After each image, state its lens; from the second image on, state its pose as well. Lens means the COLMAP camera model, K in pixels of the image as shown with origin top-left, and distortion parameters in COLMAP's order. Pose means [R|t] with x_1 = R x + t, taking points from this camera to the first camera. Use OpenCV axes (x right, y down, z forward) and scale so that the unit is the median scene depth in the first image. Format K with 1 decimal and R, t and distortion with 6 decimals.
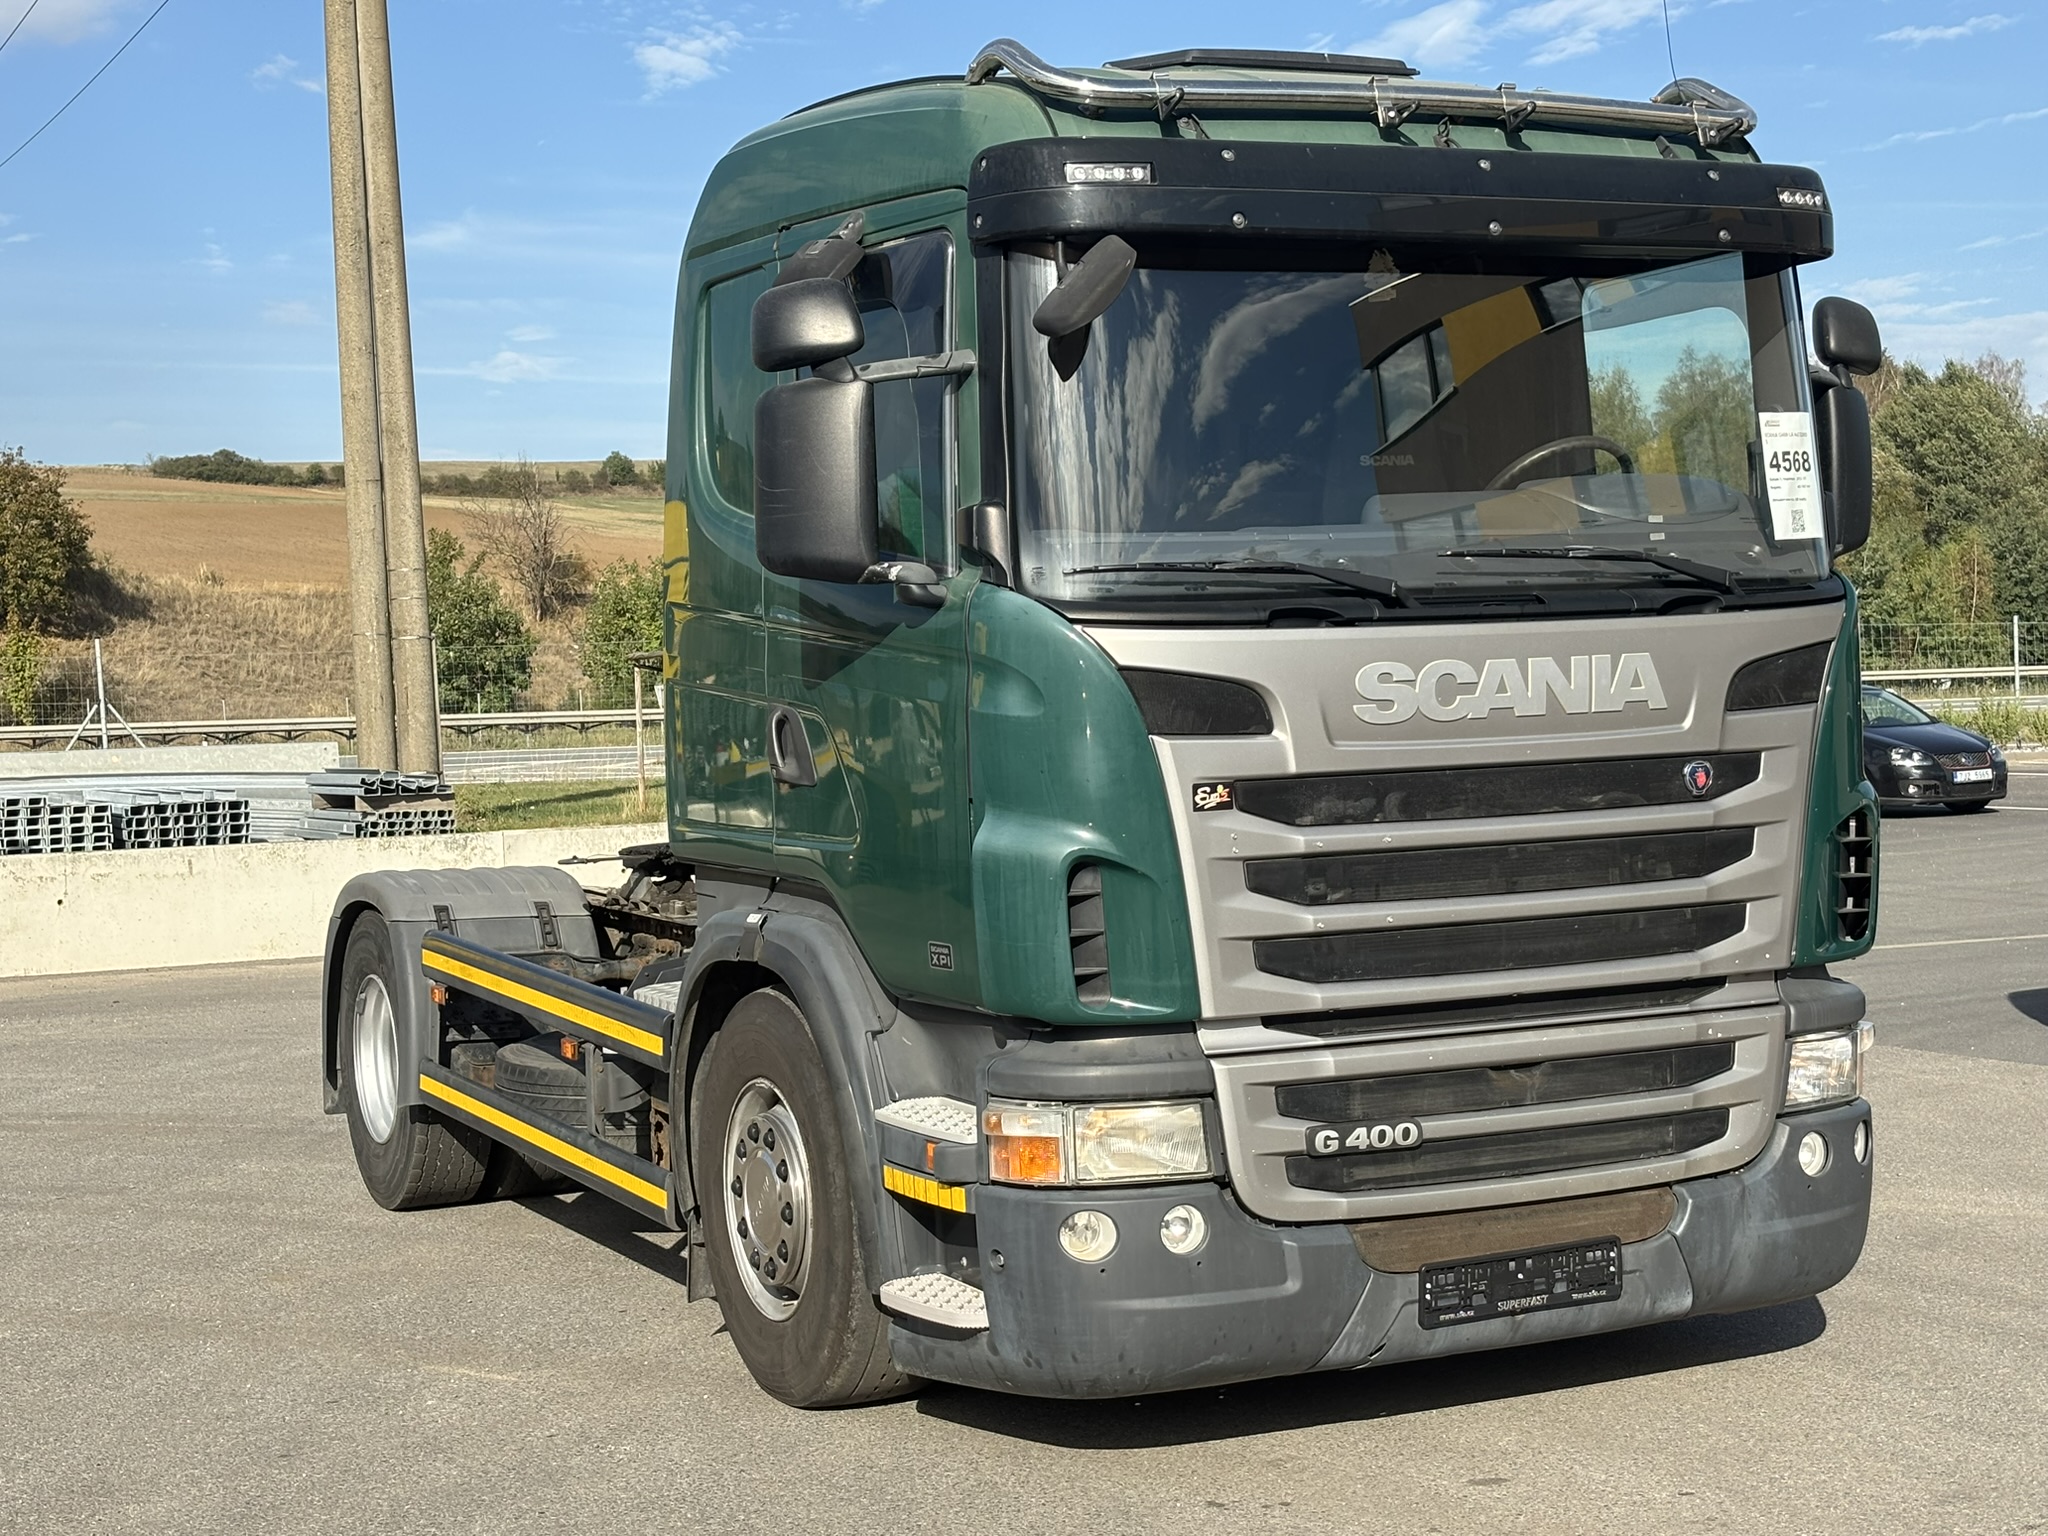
lens RADIAL K [[3156.5, 0, 1029.0], [0, 3156.5, 768.6], [0, 0, 1]] dist [0.109508, 0.000000]
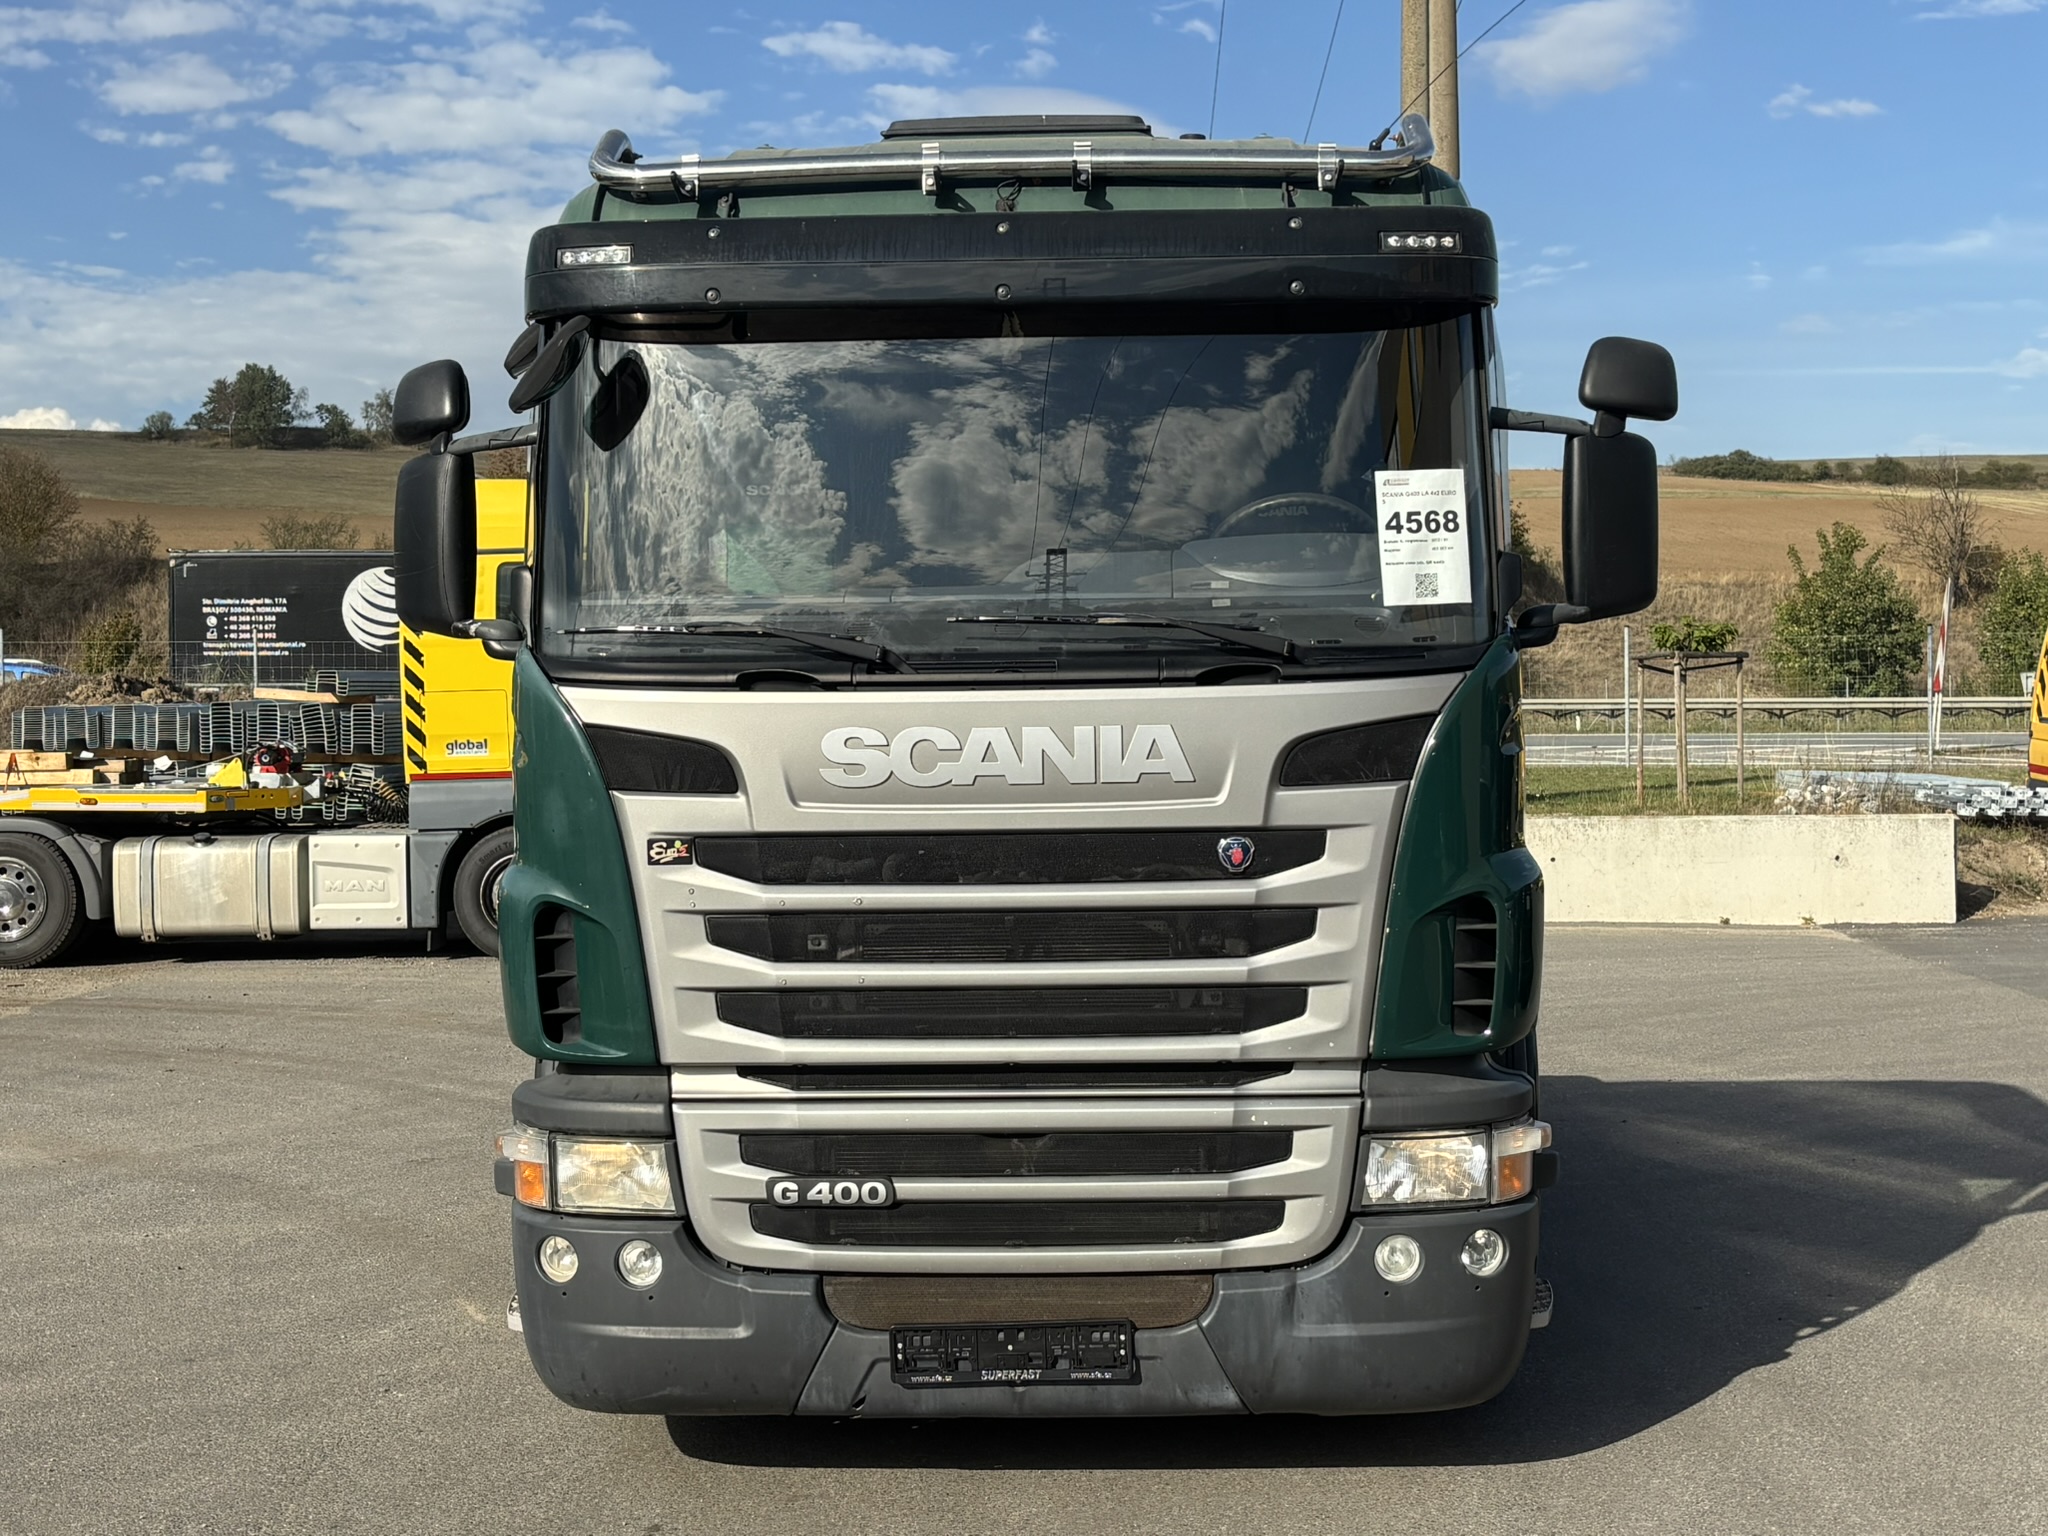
lens RADIAL K [[2833.8, 0, 1024.8], [0, 2833.8, 767.4], [0, 0, 1]] dist [0.171658, 0.000000]
pose [[0.882451, 0.037821, -0.468881, 0.585460], [-0.032897, 0.999284, 0.018691, -0.039242], [0.469253, -0.001069, 0.883063, 0.219509]]
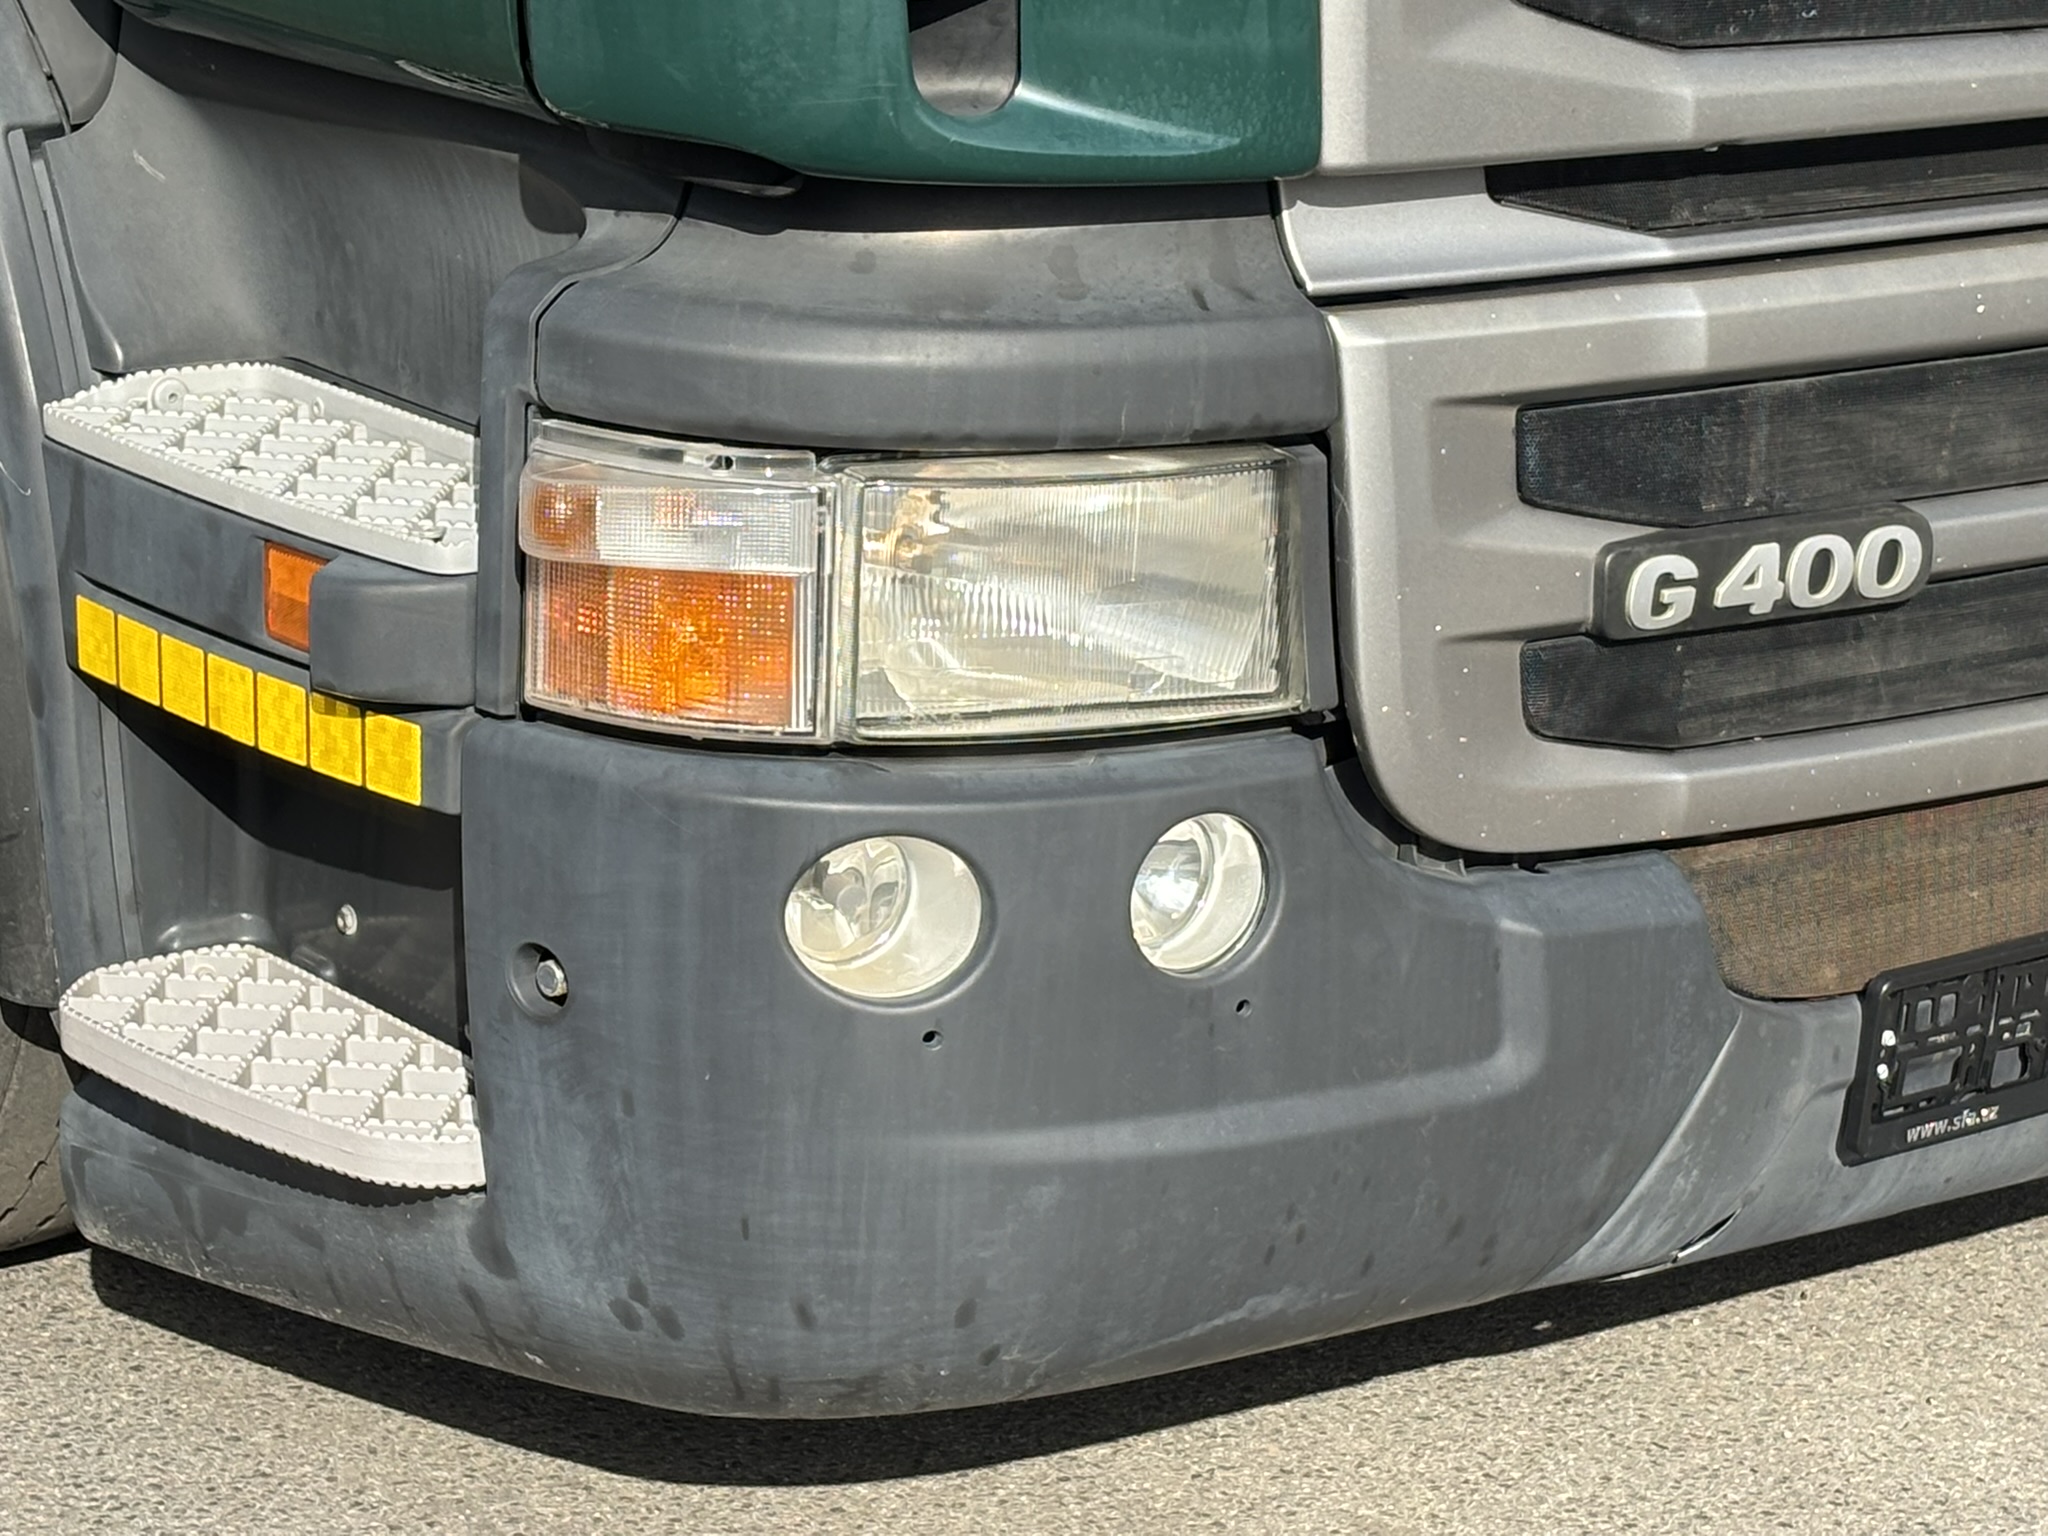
lens RADIAL K [[5544.2, 0, 1009.5], [0, 5544.2, 785.3], [0, 0, 1]] dist [0.362993, 0.000000]
pose [[0.976372, 0.011748, 0.215778, -0.076442], [-0.061422, 0.972425, 0.224981, 0.022058], [-0.207184, -0.232919, 0.950170, 0.510531]]
